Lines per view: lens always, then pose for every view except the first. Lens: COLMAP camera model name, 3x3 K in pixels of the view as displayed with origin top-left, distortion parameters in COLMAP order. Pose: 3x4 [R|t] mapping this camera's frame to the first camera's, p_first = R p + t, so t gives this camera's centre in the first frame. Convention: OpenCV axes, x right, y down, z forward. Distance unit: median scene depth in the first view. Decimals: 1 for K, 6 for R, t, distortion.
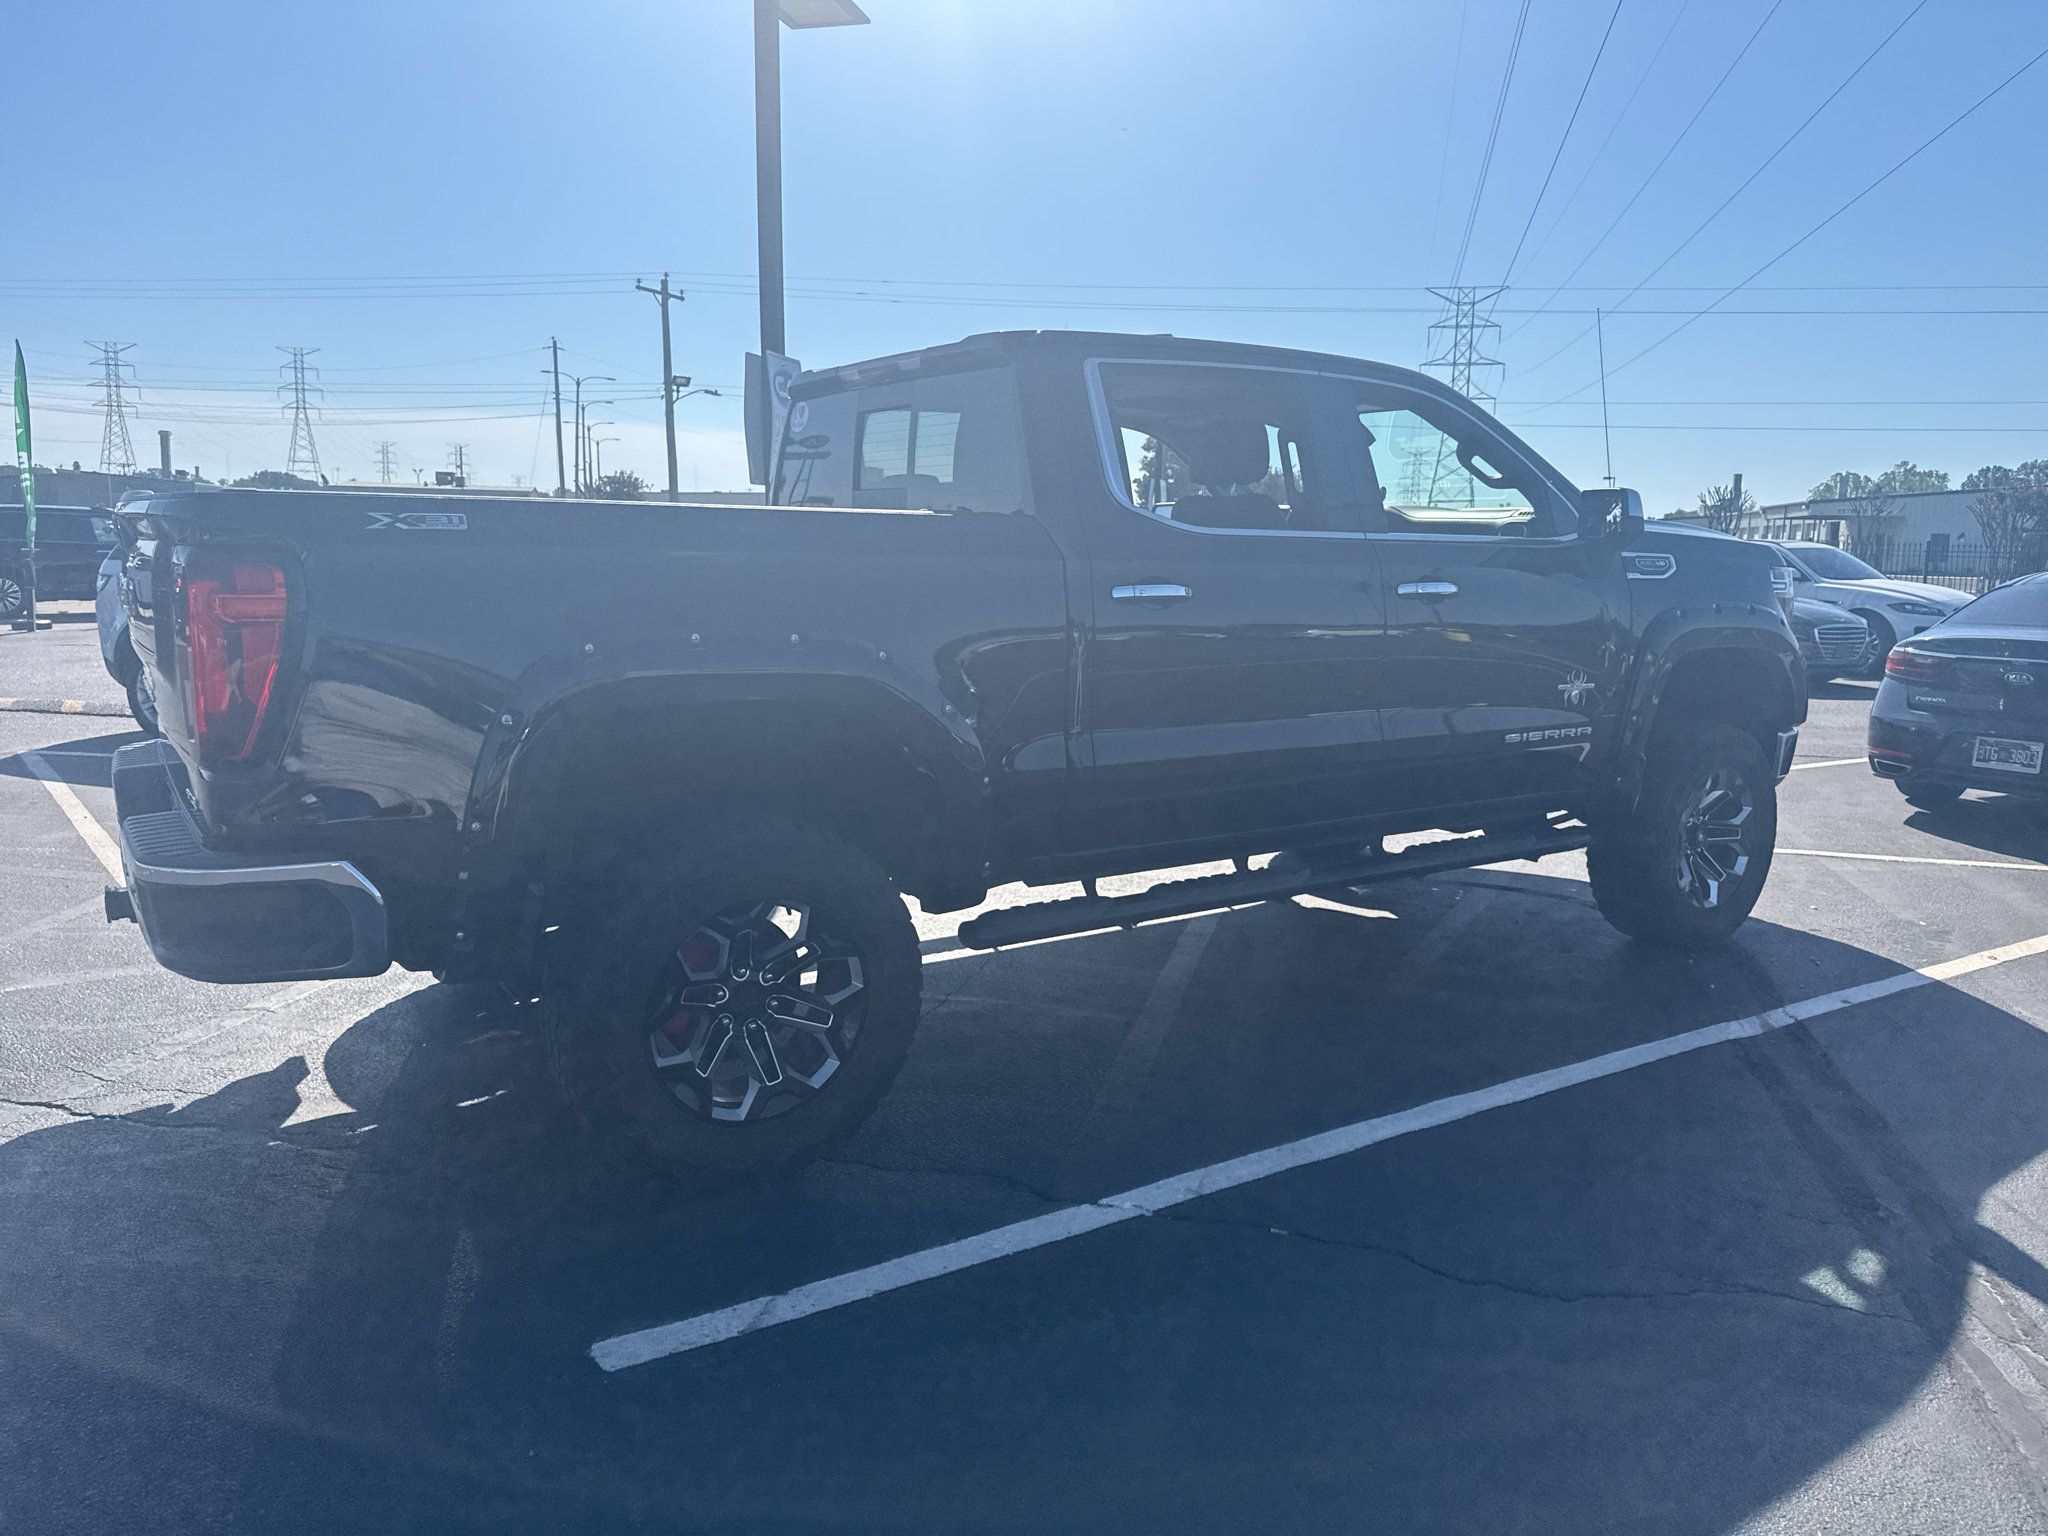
lens RADIAL K [[1452.5, 0, 1054.4], [0, 1452.5, 740.4], [0, 0, 1]] dist [0.025717, -0.008373]
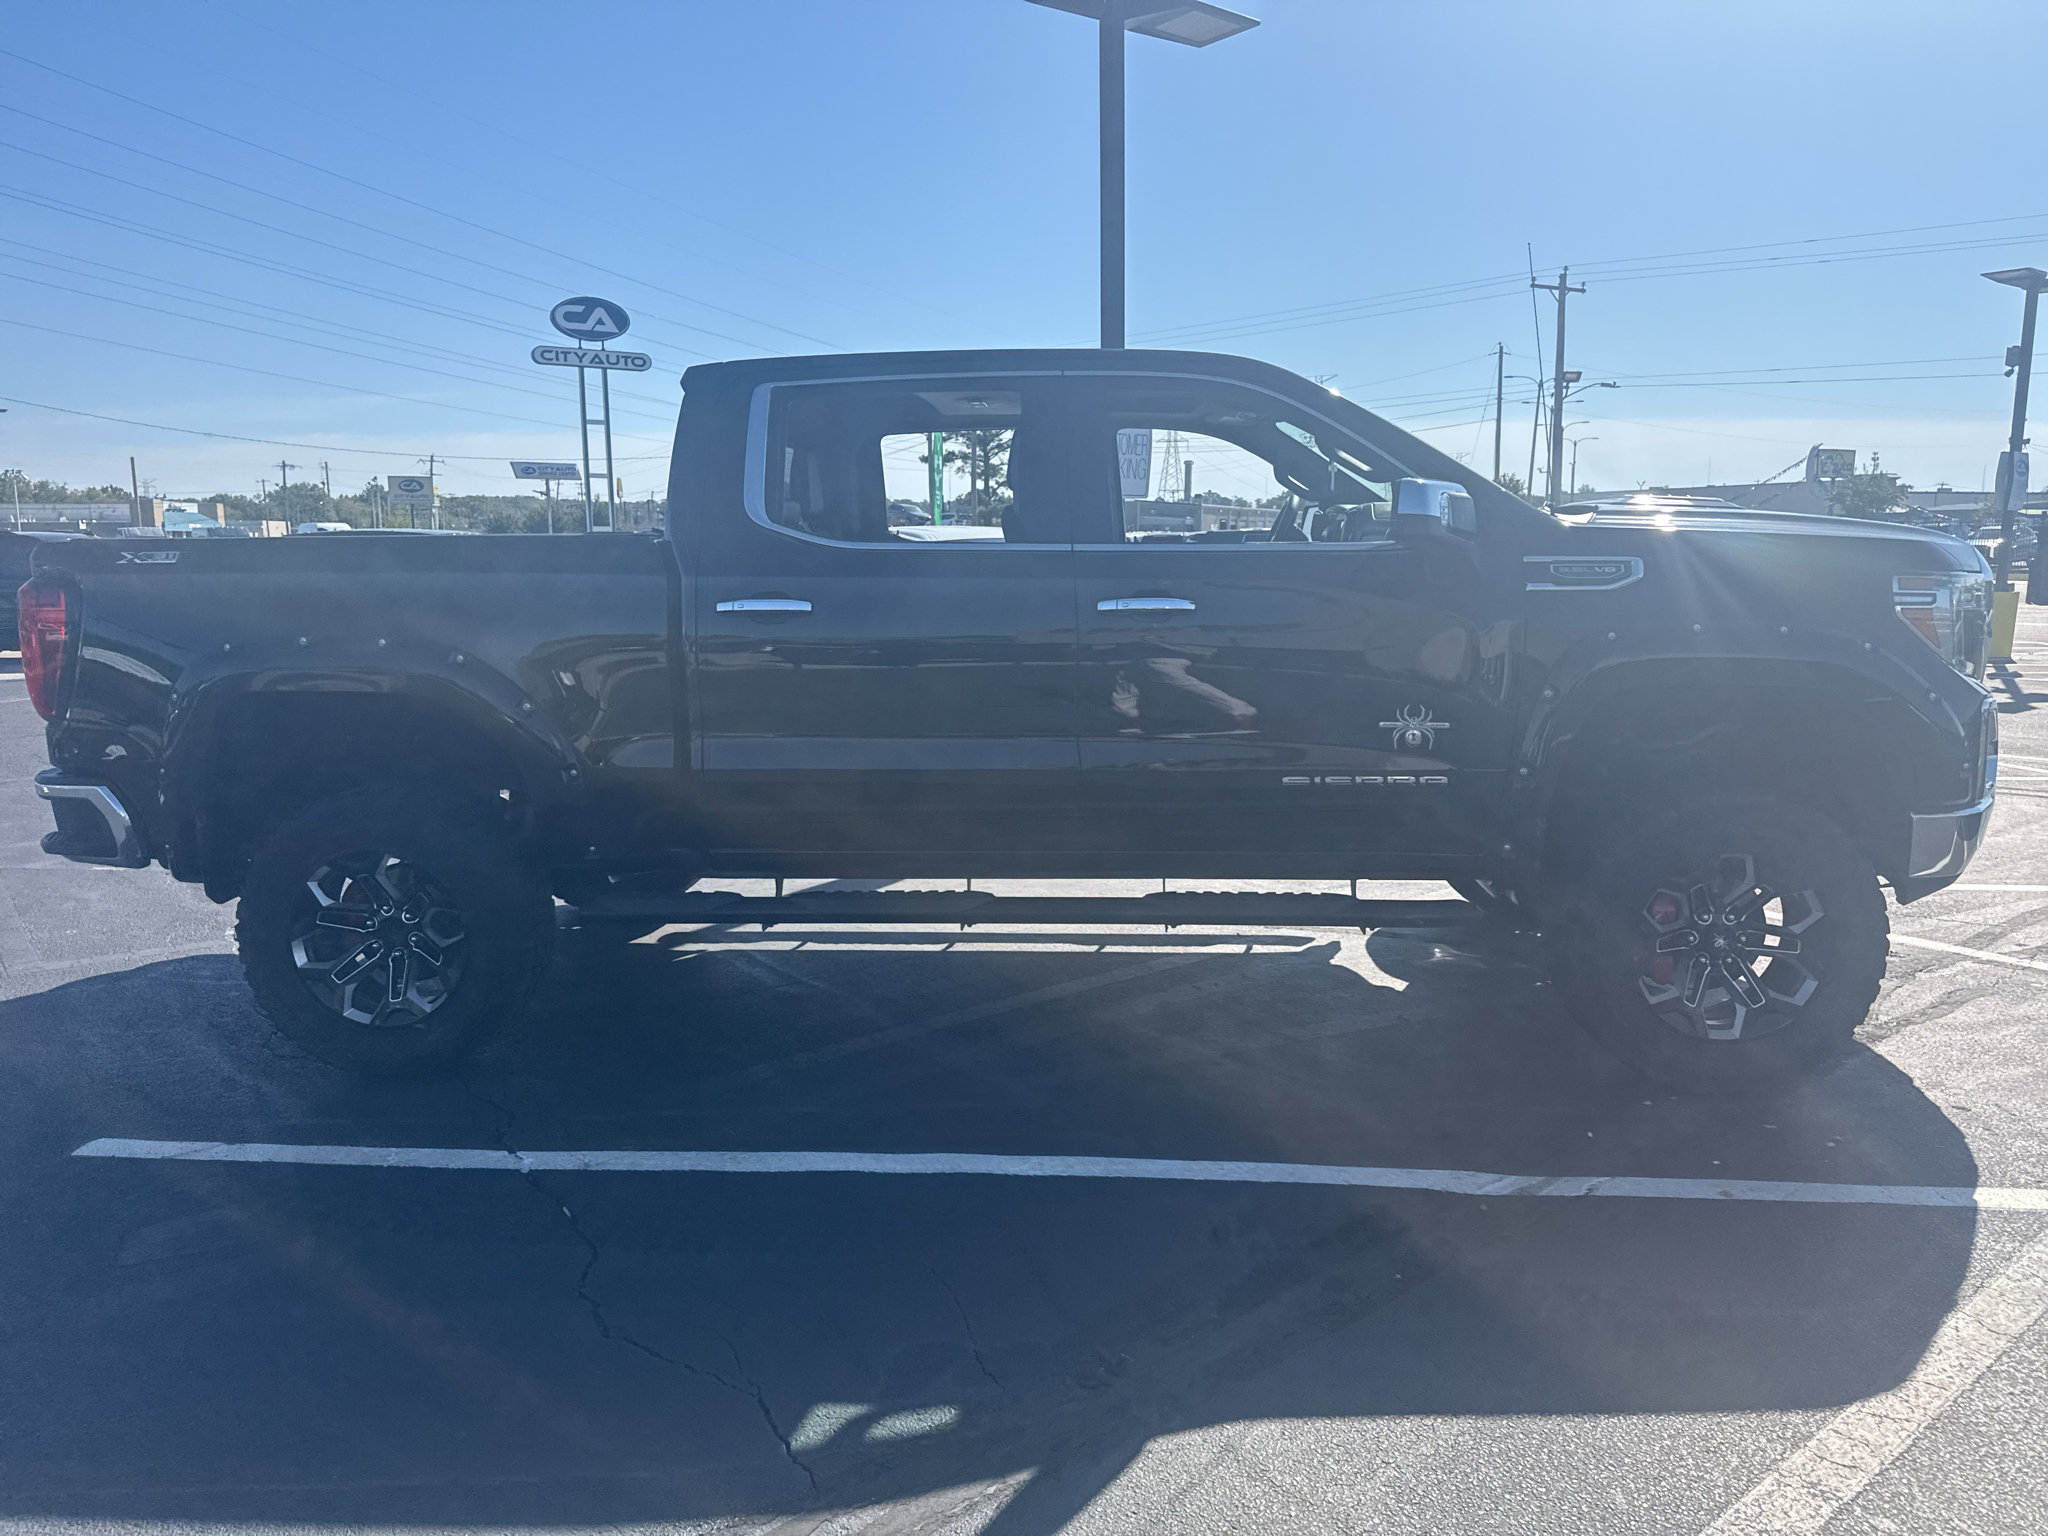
lens RADIAL K [[1452.5, 0, 1054.4], [0, 1452.5, 740.4], [0, 0, 1]] dist [0.025717, -0.008373]
pose [[0.789685, 0.061427, -0.610430, 0.653293], [-0.061965, 0.997873, 0.020253, -0.030693], [0.610376, 0.021832, 0.791811, 0.225830]]
